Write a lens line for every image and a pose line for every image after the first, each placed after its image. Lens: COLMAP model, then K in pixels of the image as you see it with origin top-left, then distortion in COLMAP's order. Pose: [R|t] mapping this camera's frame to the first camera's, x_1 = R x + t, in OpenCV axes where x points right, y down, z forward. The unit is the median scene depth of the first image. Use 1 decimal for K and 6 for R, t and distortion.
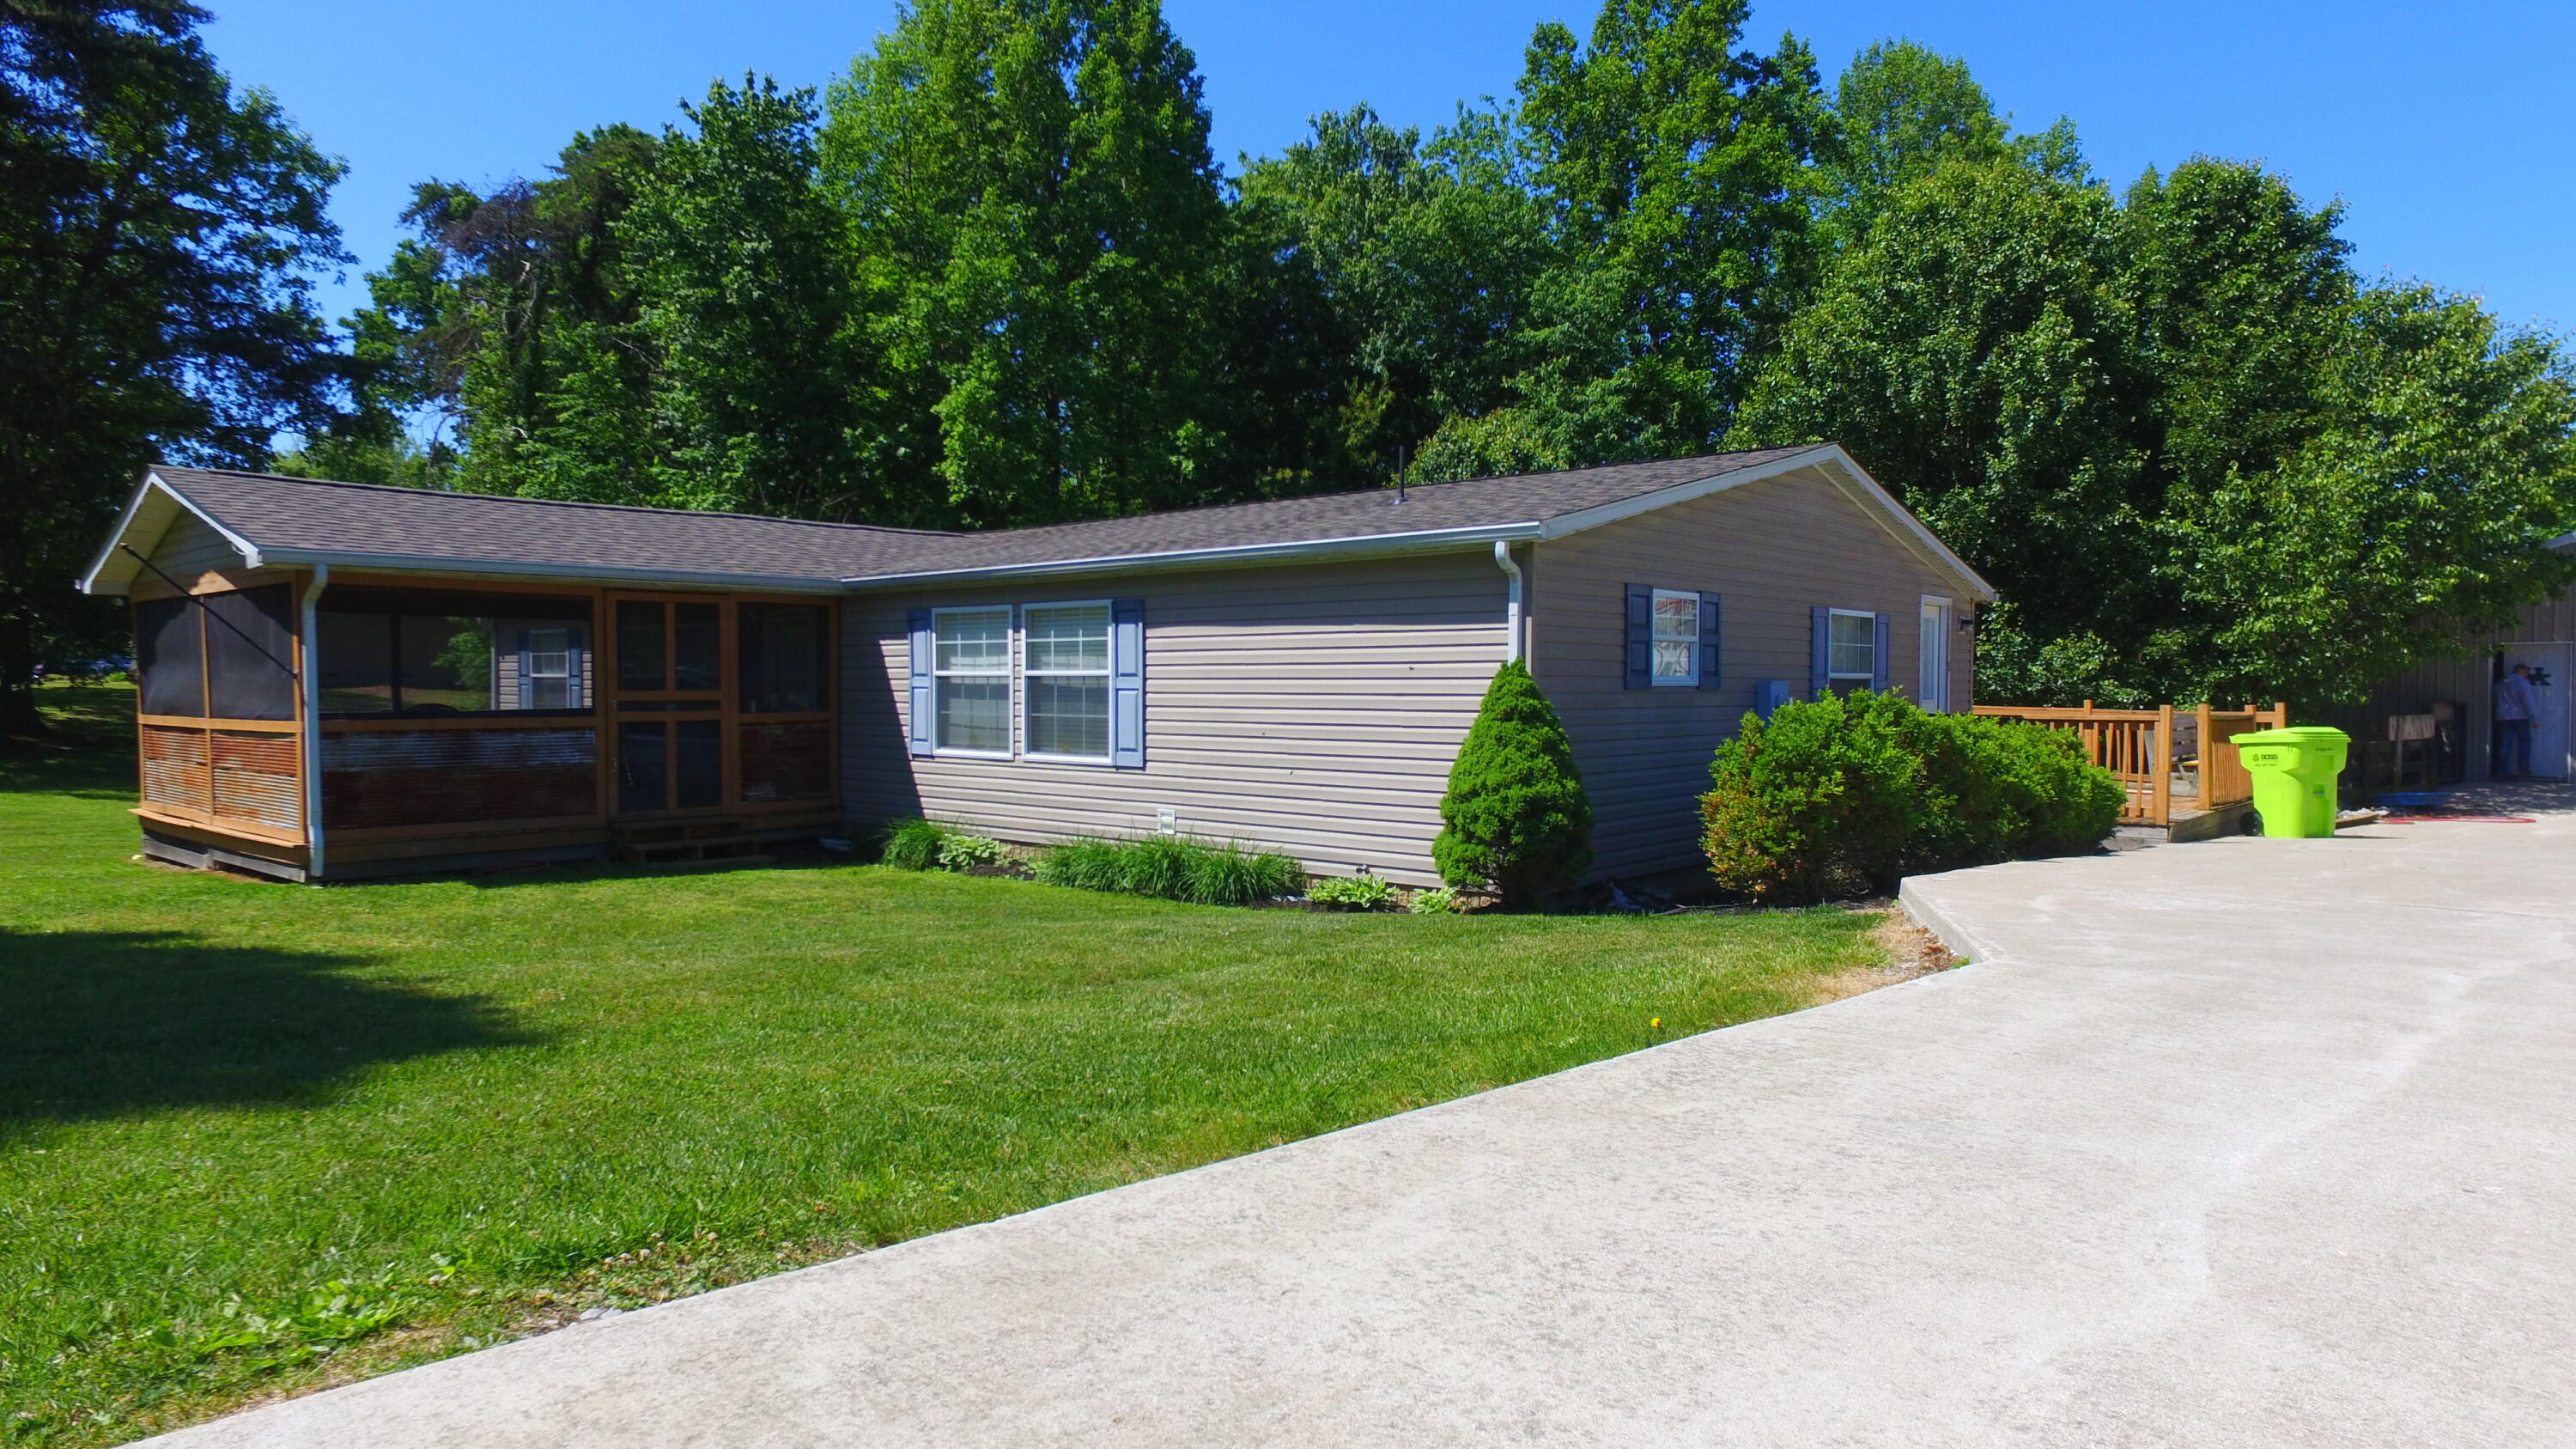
lens RADIAL K [[1493.9, 0, 1288.9], [0, 1493.9, 706.1], [0, 0, 1]] dist [0.006426, 0.000355]
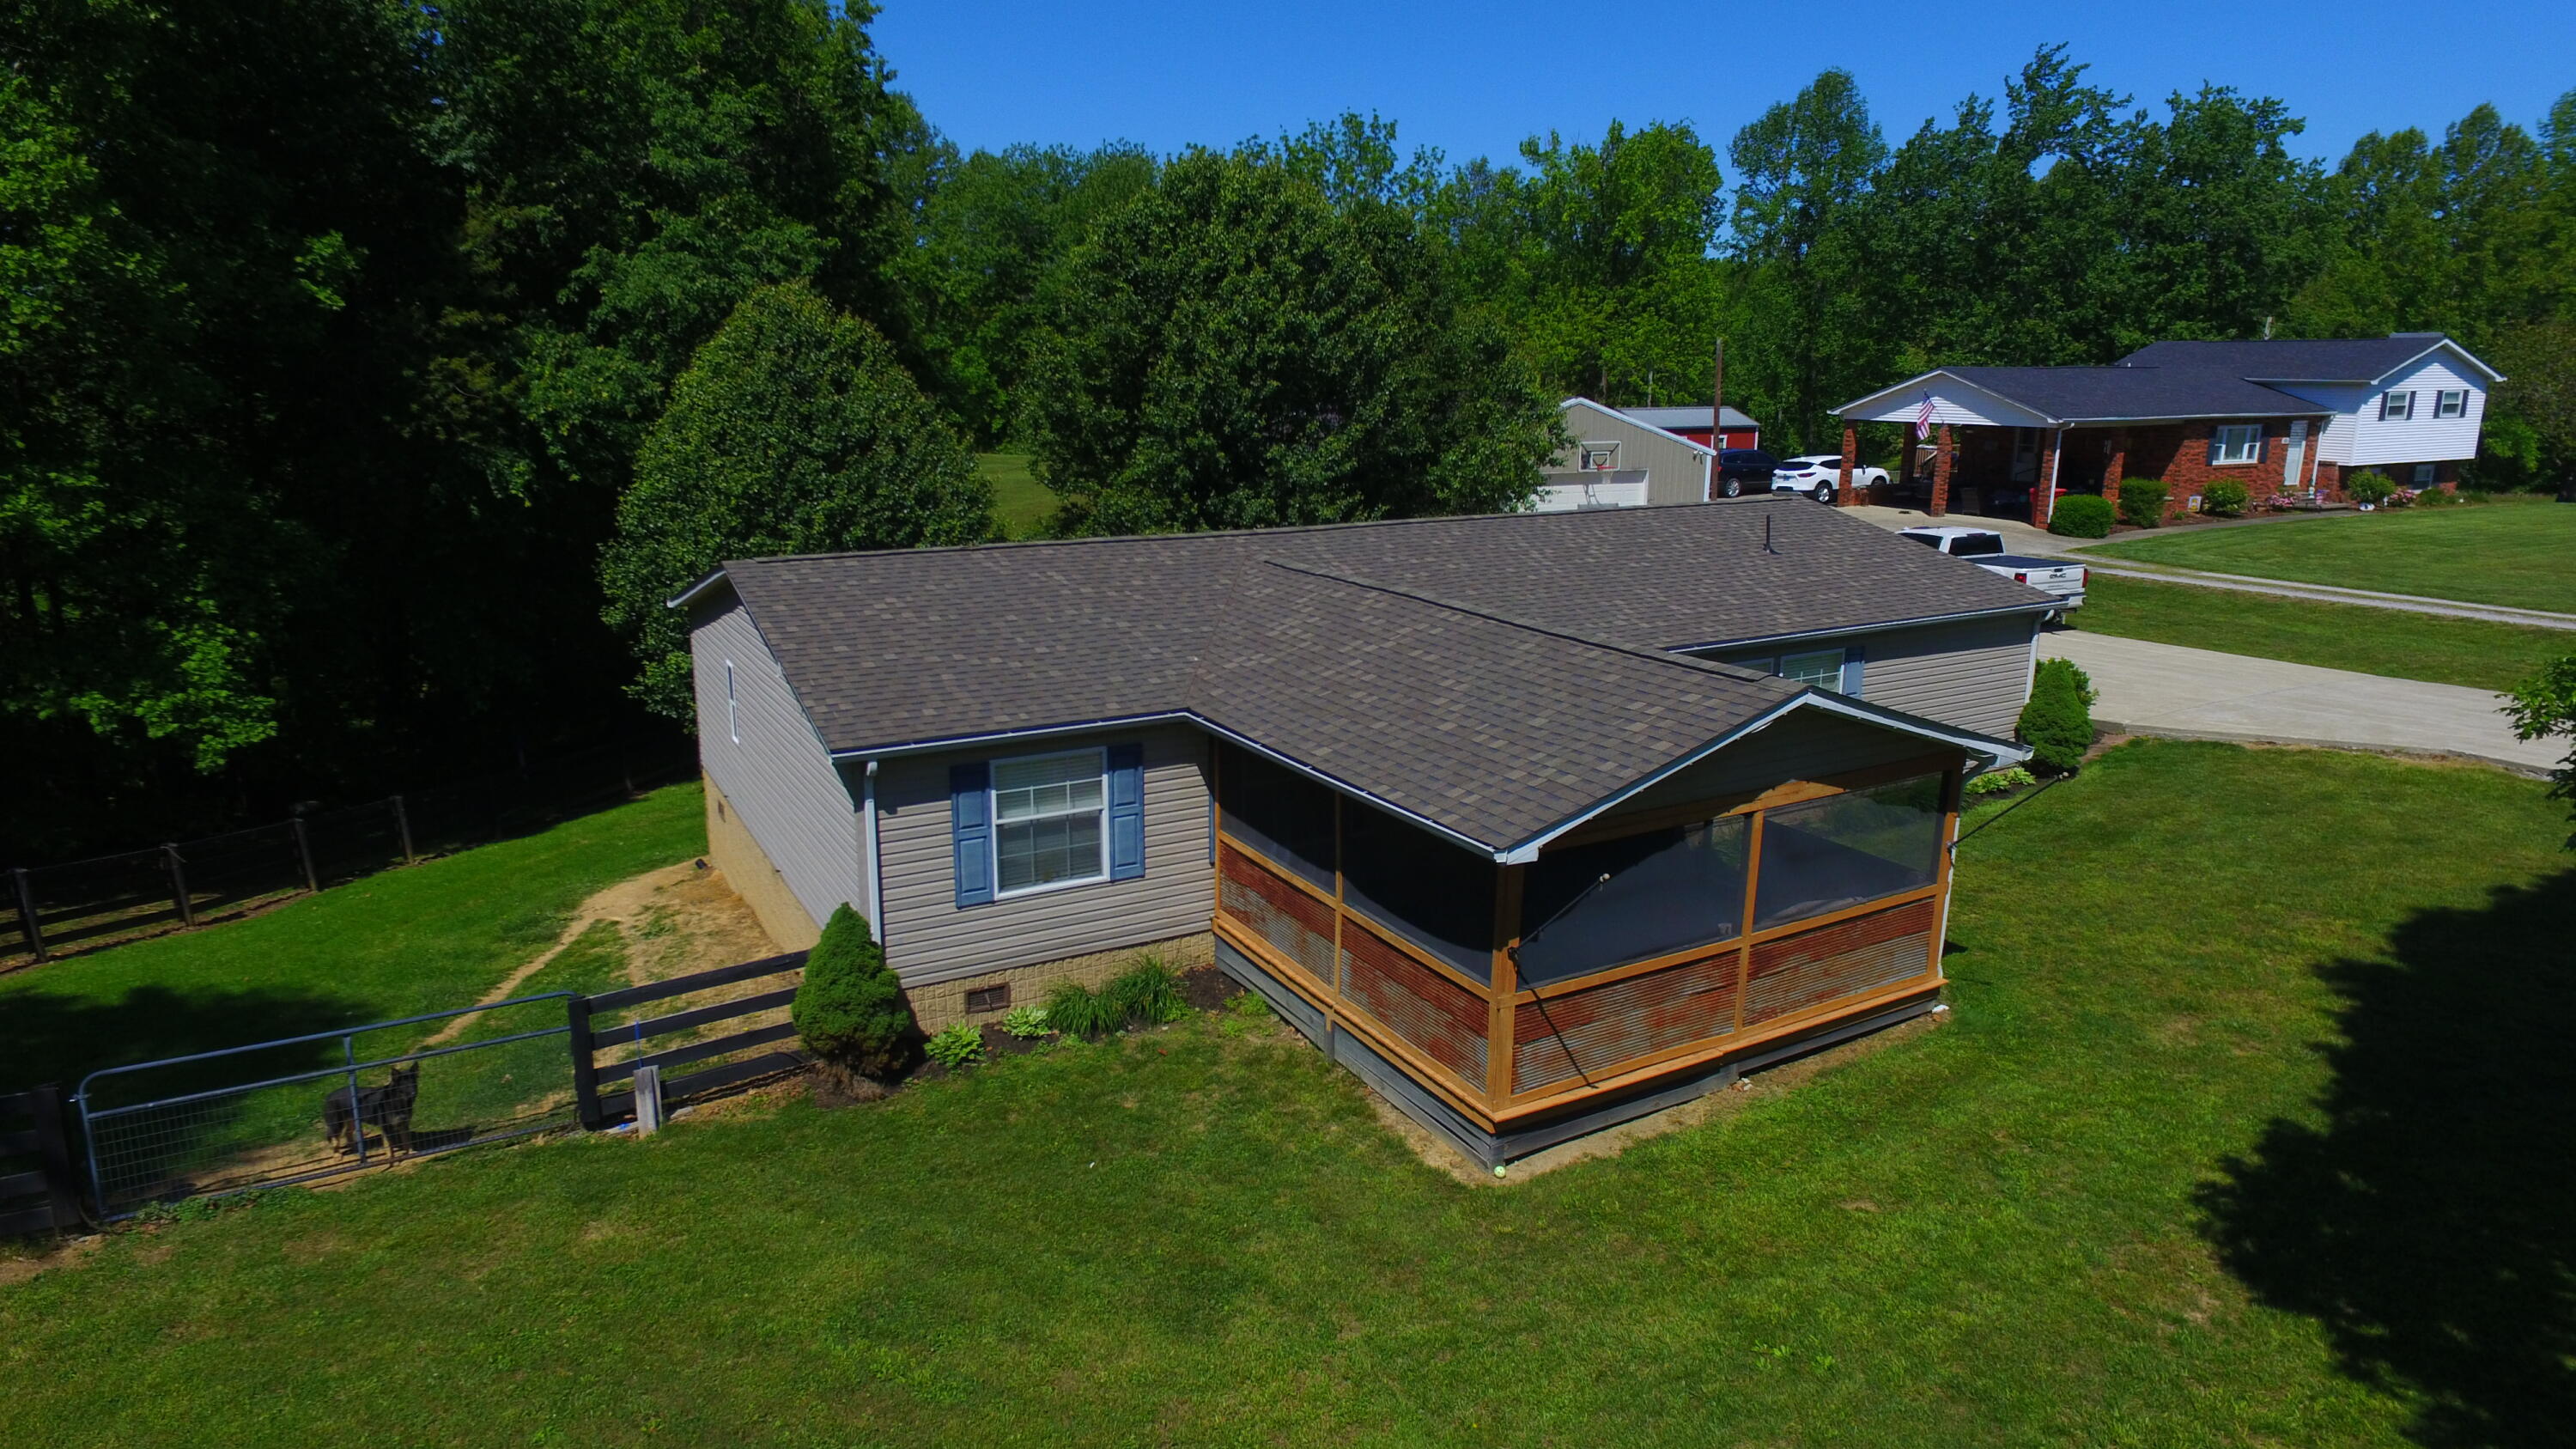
lens RADIAL K [[1490.1, 0, 1287.1], [0, 1490.1, 707.0], [0, 0, 1]] dist [-0.015205, 0.026069]
pose [[0.299213, -0.215566, 0.929517, -0.966675], [0.013956, 0.975031, 0.221629, -0.298232], [-0.954084, -0.053342, 0.294751, 0.453894]]
